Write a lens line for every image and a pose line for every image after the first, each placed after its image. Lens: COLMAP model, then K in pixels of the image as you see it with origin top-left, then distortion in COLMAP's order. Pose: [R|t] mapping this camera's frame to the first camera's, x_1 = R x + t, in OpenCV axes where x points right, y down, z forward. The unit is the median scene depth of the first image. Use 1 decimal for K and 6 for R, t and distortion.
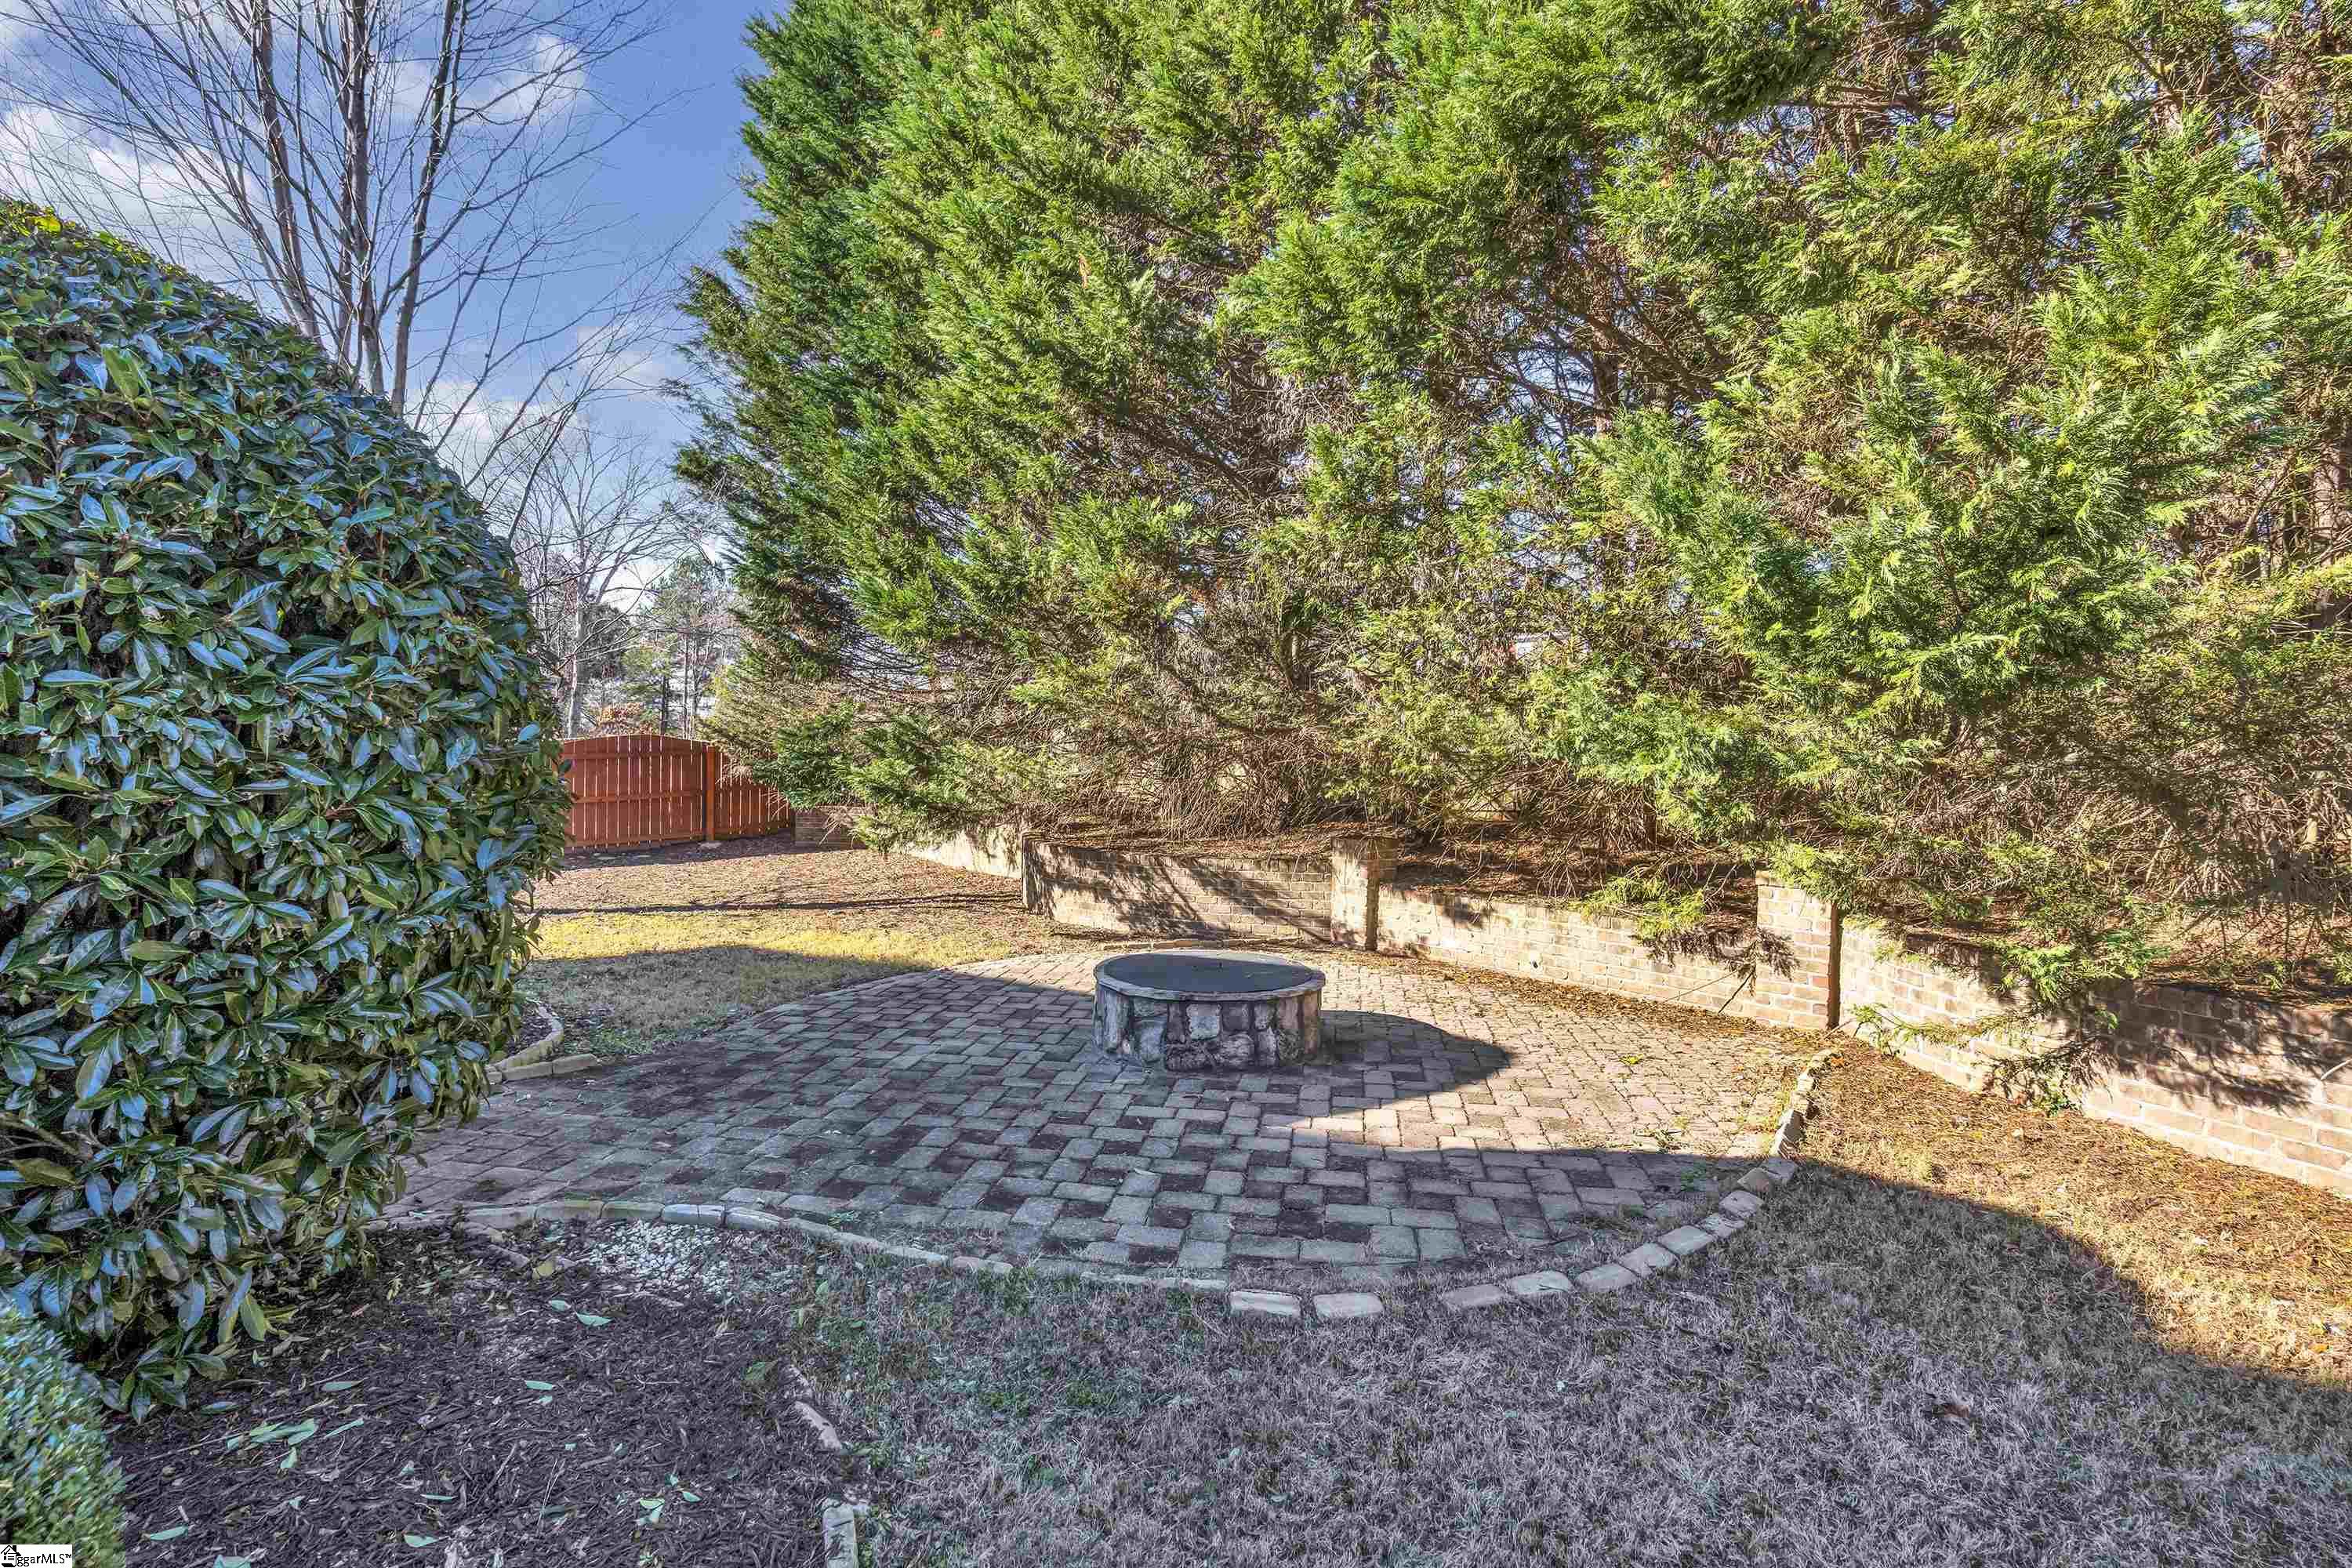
lens RADIAL K [[1049.5, 0, 1172.8], [0, 1049.5, 773.4], [0, 0, 1]] dist [0.000416, 0.000023]
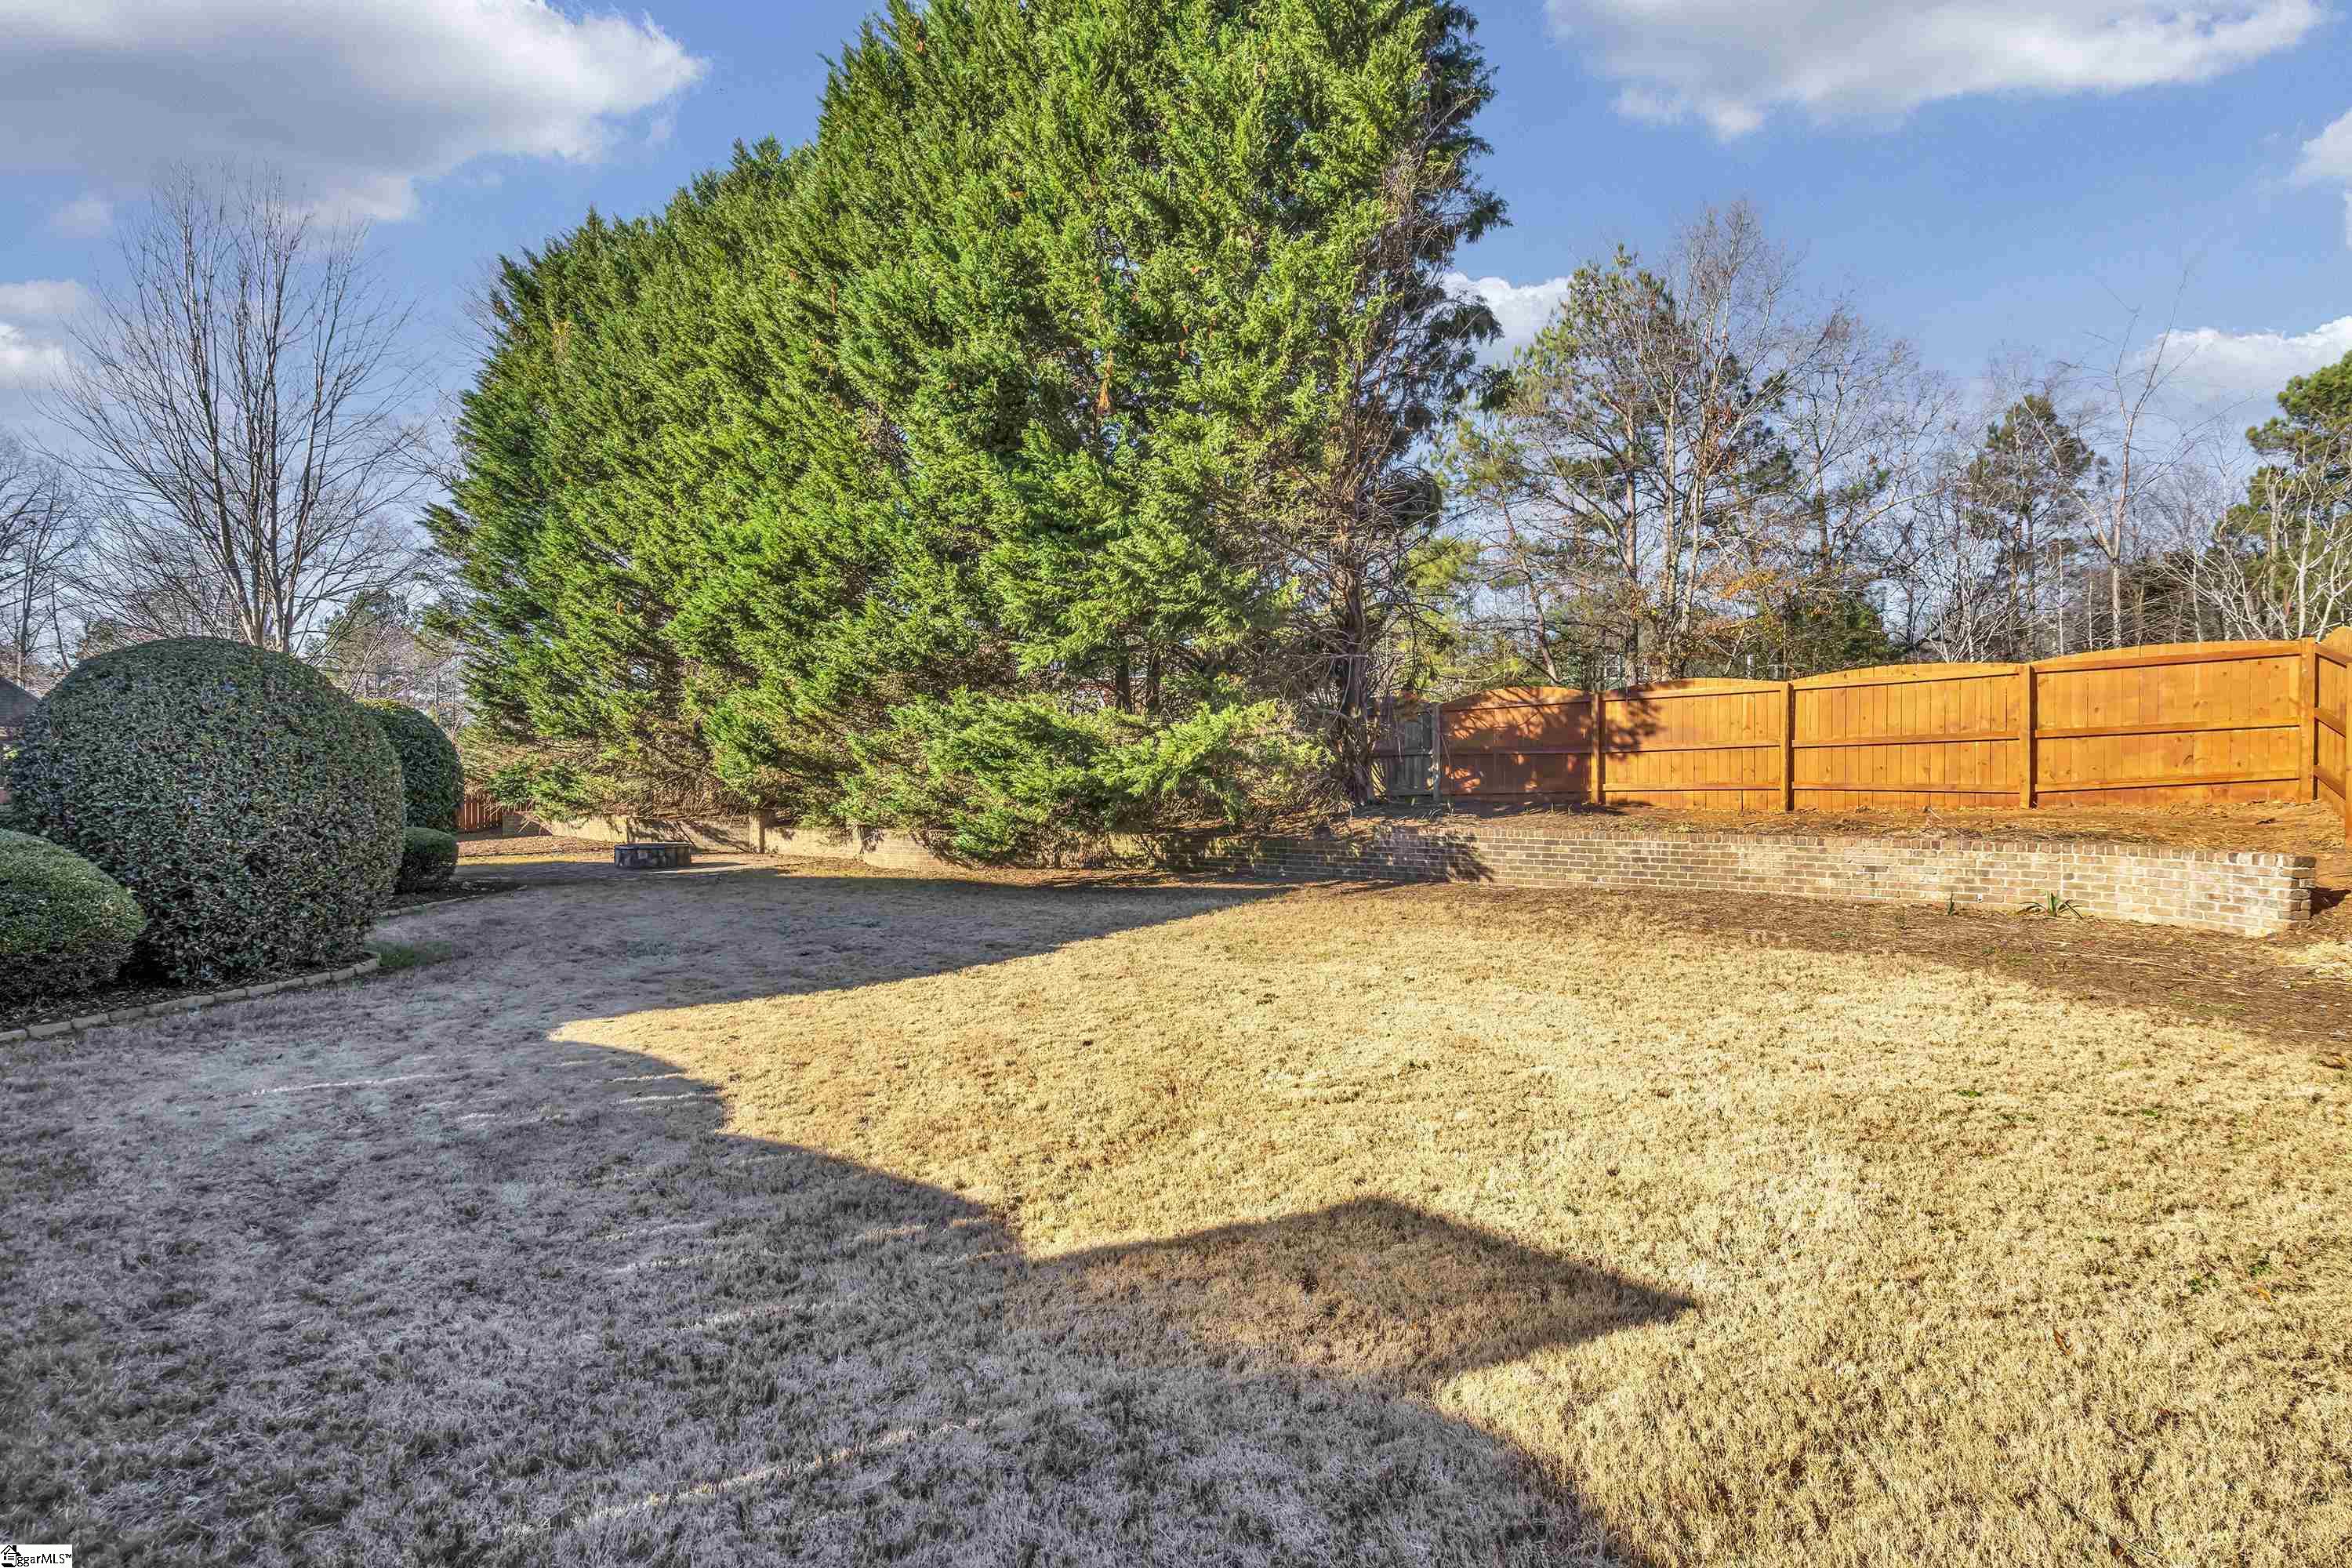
lens RADIAL K [[1049.5, 0, 1180.9], [0, 1049.5, 784.9], [0, 0, 1]] dist [0.000416, 0.000023]
pose [[0.971168, -0.020142, 0.237545, 0.552478], [0.021981, 0.999745, -0.005097, 0.035914], [-0.237382, 0.010172, 0.971363, -1.652690]]
